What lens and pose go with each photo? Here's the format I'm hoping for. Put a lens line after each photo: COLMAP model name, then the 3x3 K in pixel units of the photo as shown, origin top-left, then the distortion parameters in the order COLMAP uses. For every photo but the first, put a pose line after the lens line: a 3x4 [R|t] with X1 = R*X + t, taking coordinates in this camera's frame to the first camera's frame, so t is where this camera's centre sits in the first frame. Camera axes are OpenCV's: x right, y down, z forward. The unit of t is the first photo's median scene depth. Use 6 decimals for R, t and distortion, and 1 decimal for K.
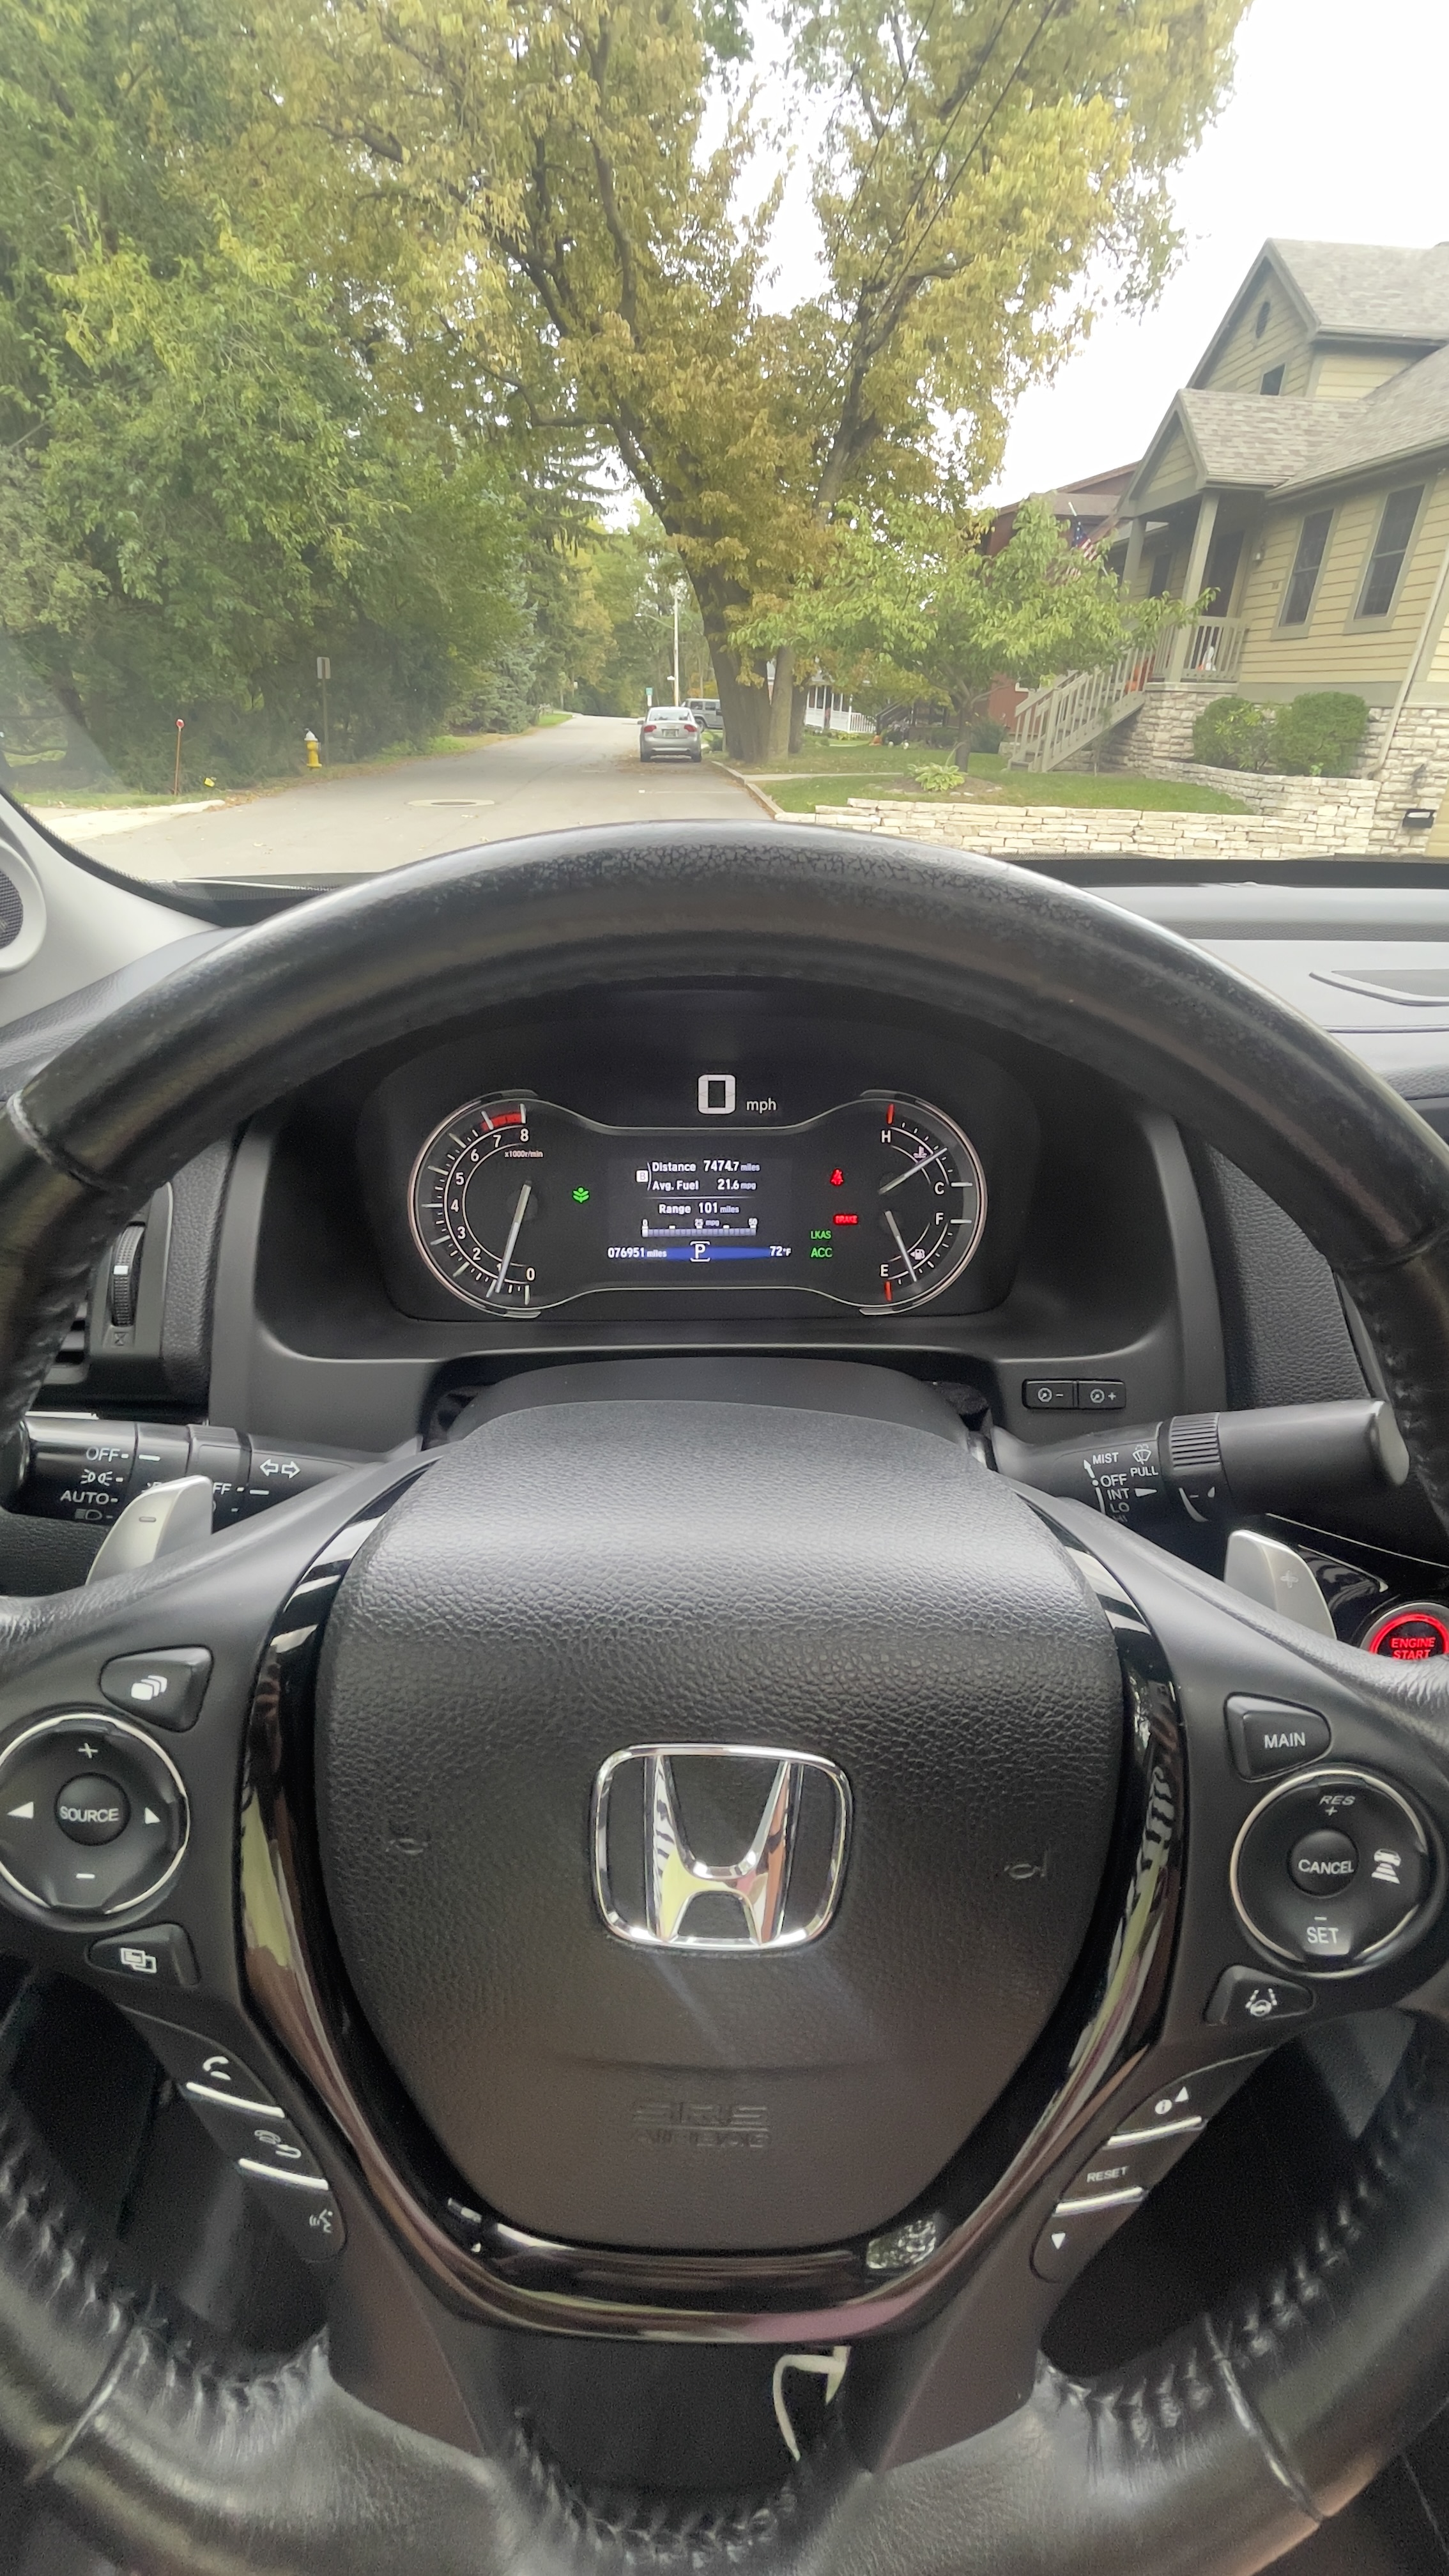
lens RADIAL K [[1048.1, 0, 717.0], [0, 1048.1, 1273.3], [0, 0, 1]] dist [-0.014536, 0.009447]
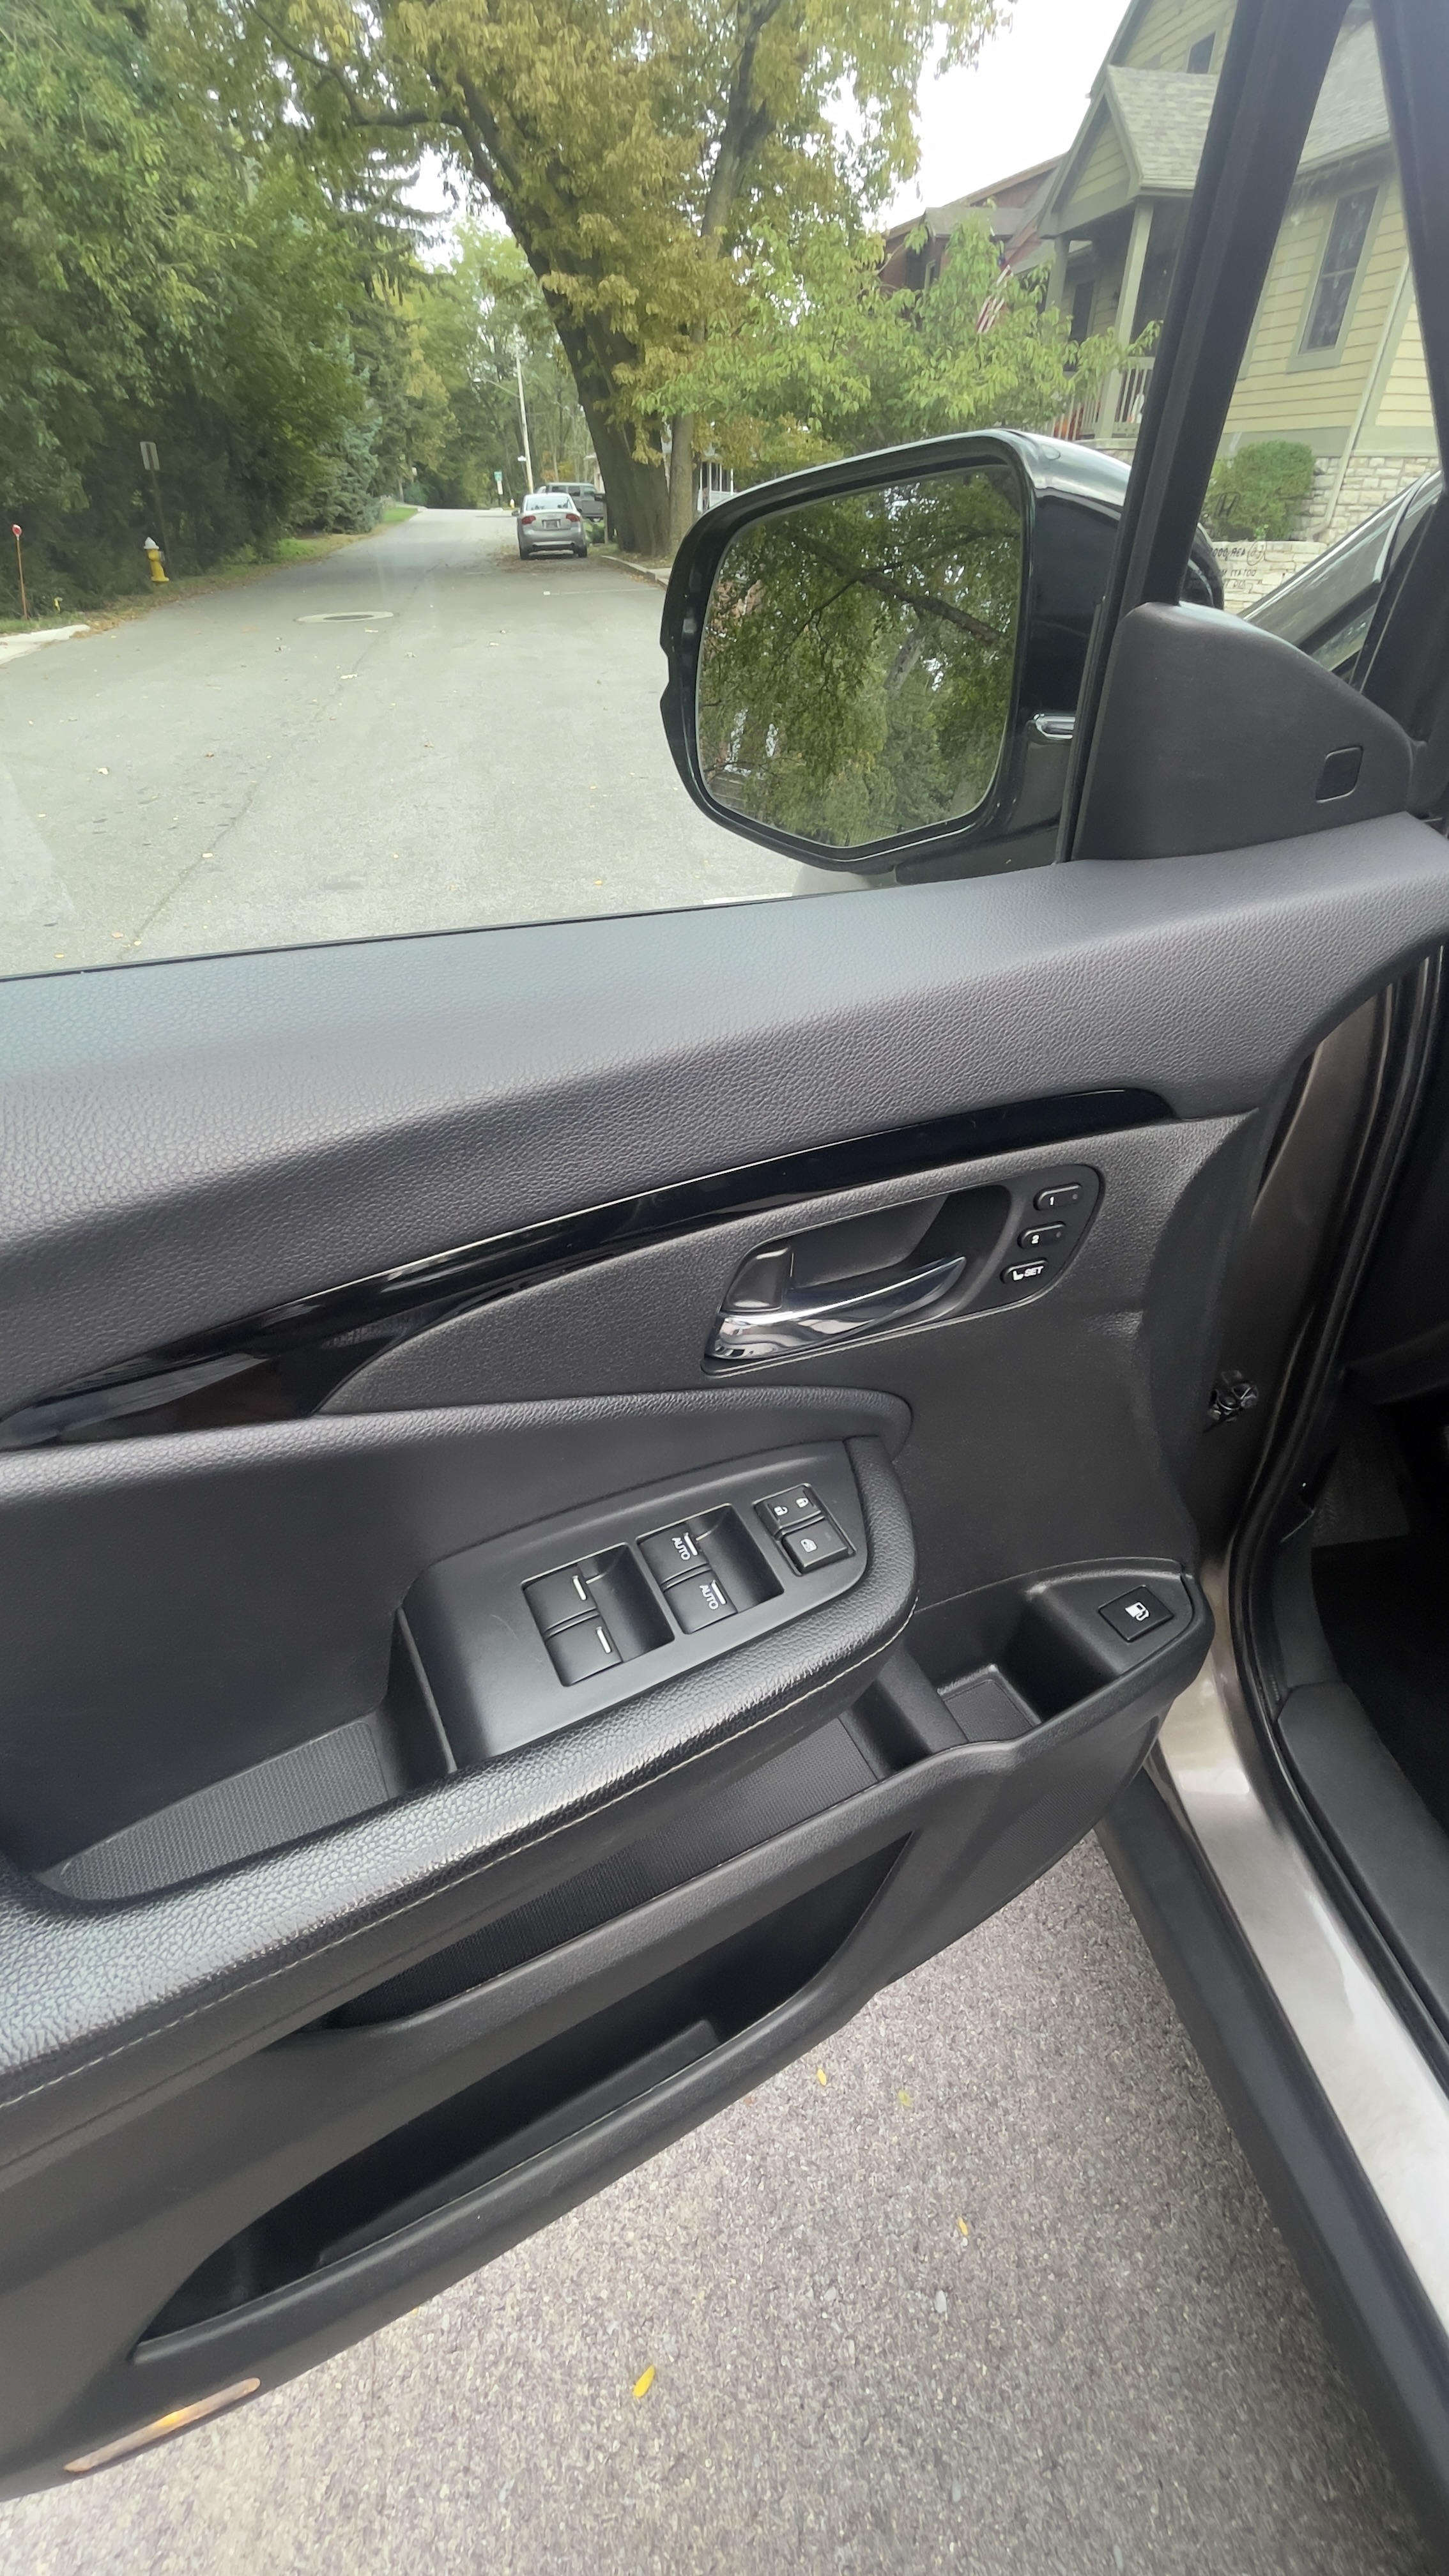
lens RADIAL K [[1048.1, 0, 724.6], [0, 1048.1, 1283.7], [0, 0, 1]] dist [-0.014536, 0.009447]
pose [[0.992237, -0.098849, 0.075456, -0.050295], [0.086037, 0.983780, 0.157398, 0.002804], [-0.089791, -0.149684, 0.984648, -0.003435]]
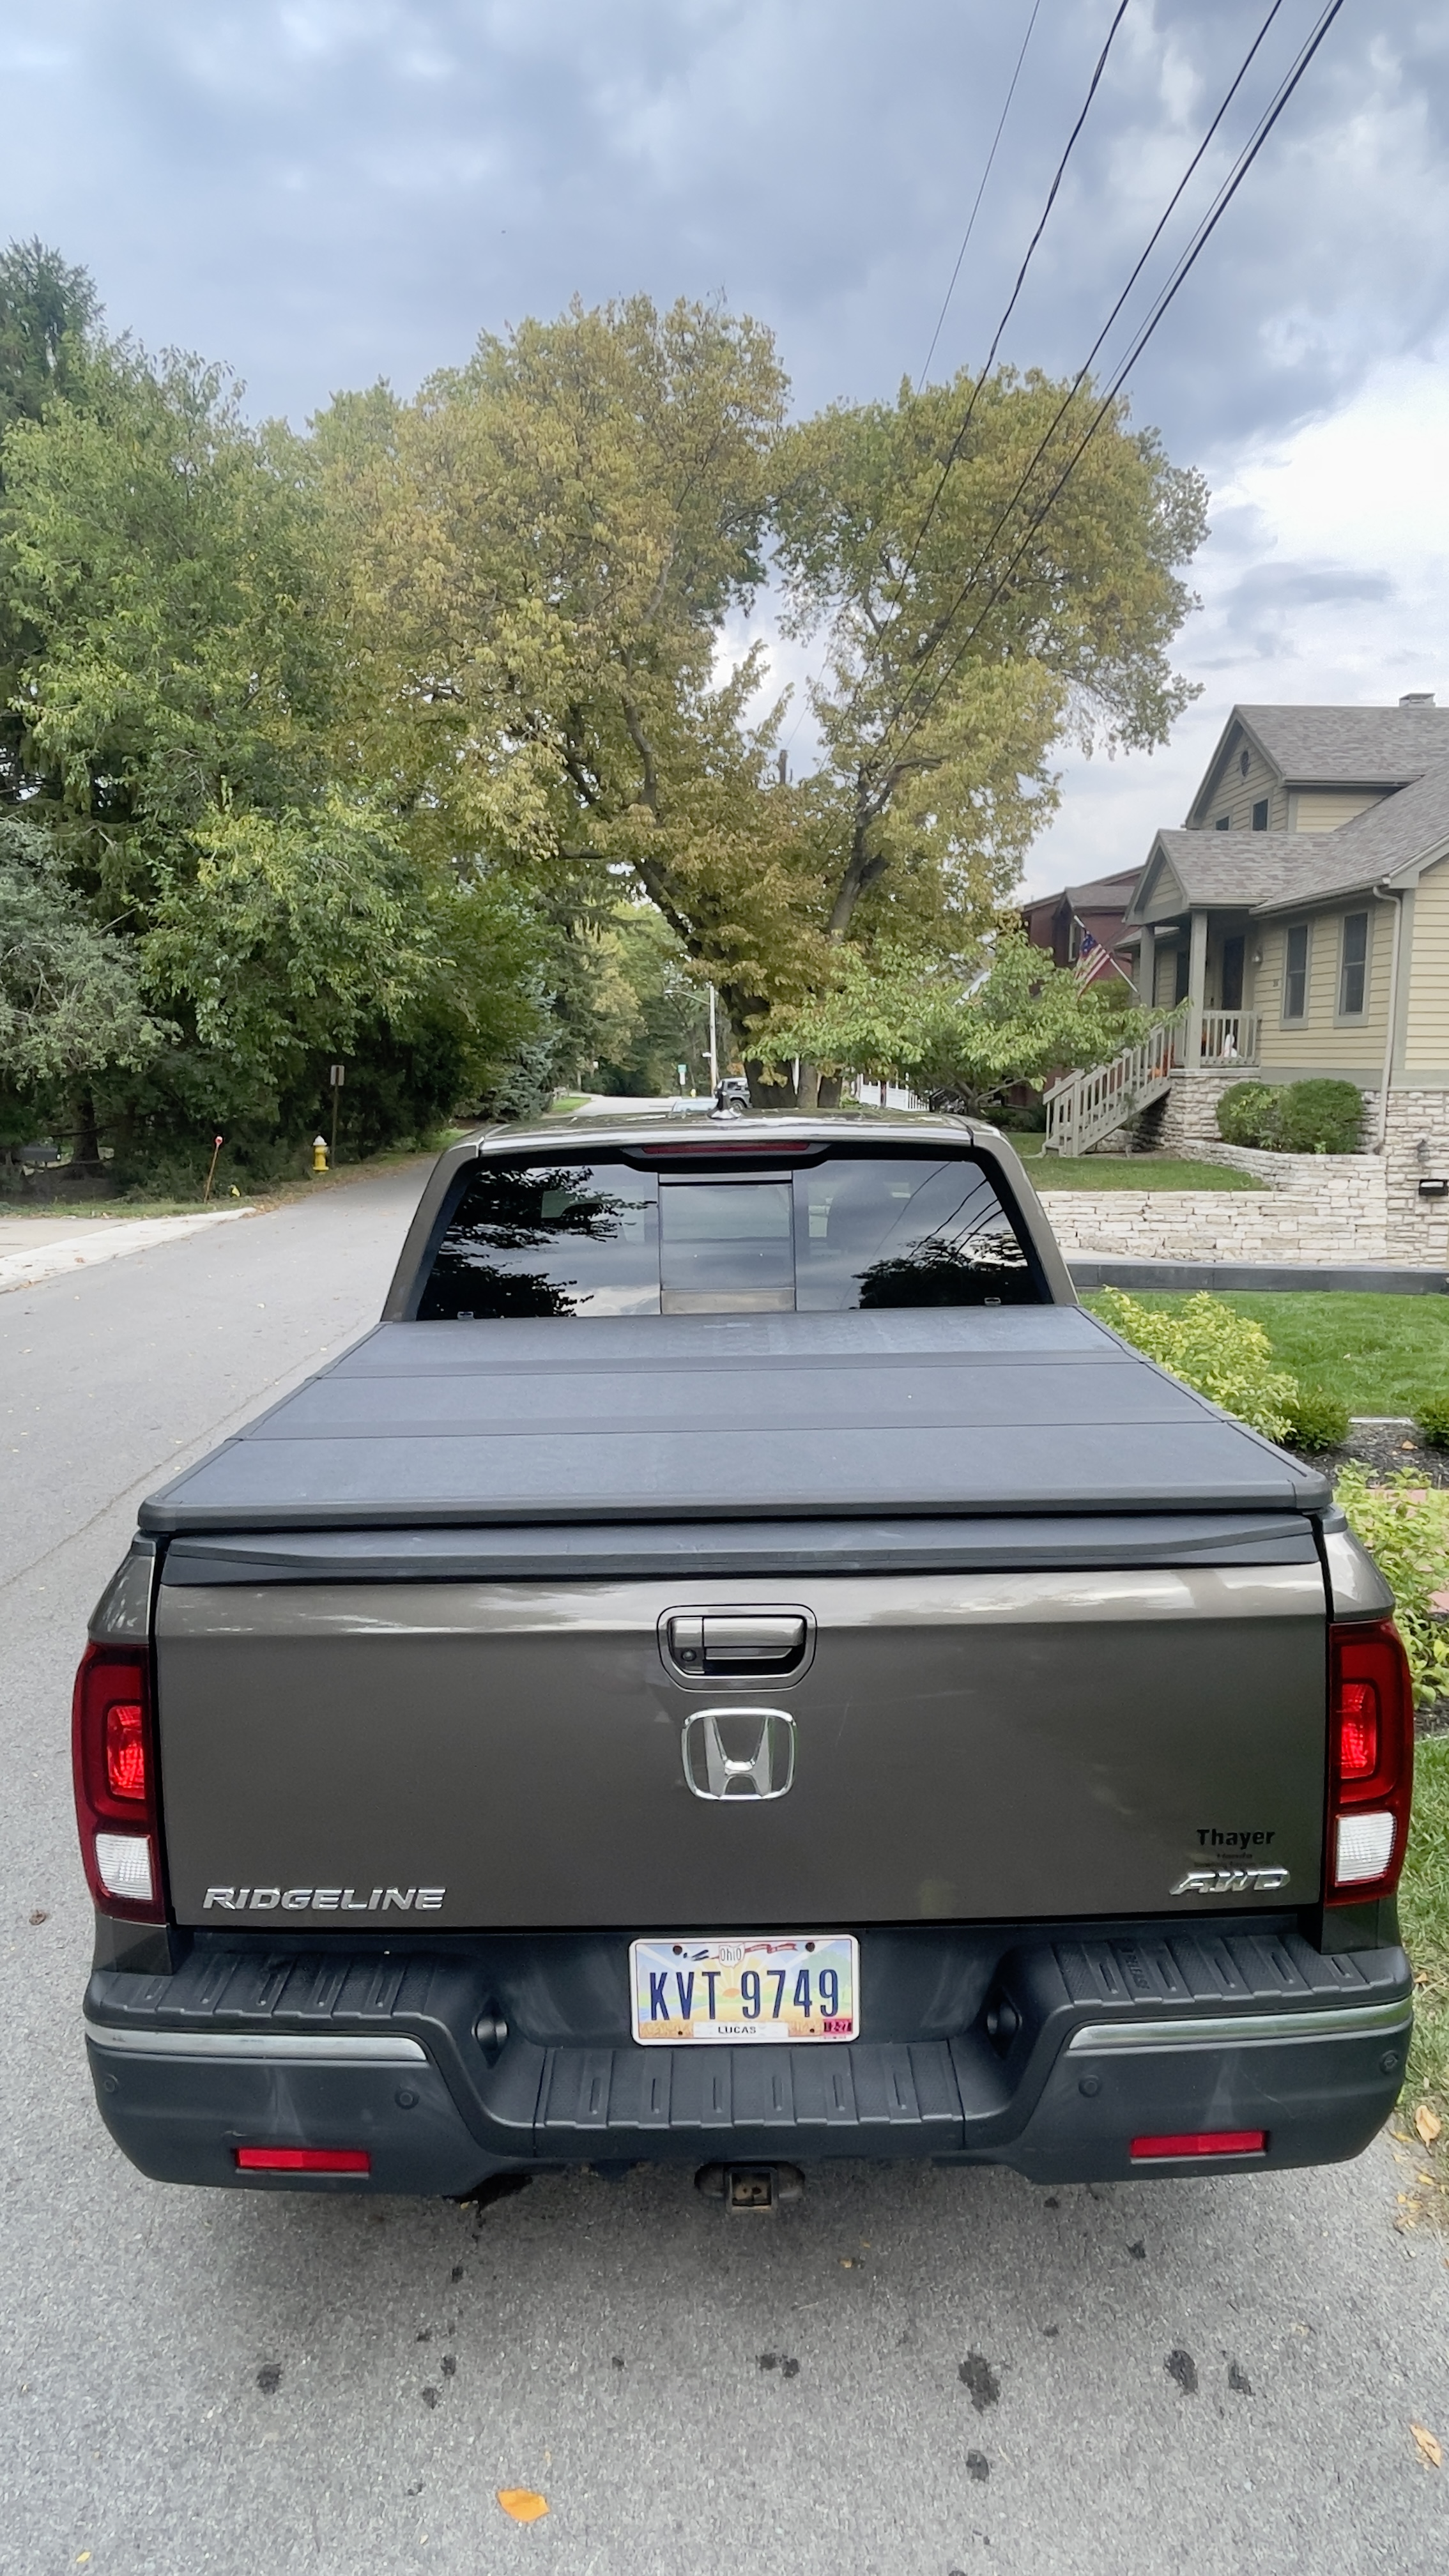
lens RADIAL K [[1471.3, 0, 720.4], [0, 1471.3, 1273.5], [0, 0, 1]] dist [-0.002222, 0.002982]
pose [[0.998883, -0.028378, -0.037775, 0.034491], [0.013112, 0.934622, -0.355400, 0.119184], [0.045391, 0.354508, 0.933951, -0.286985]]
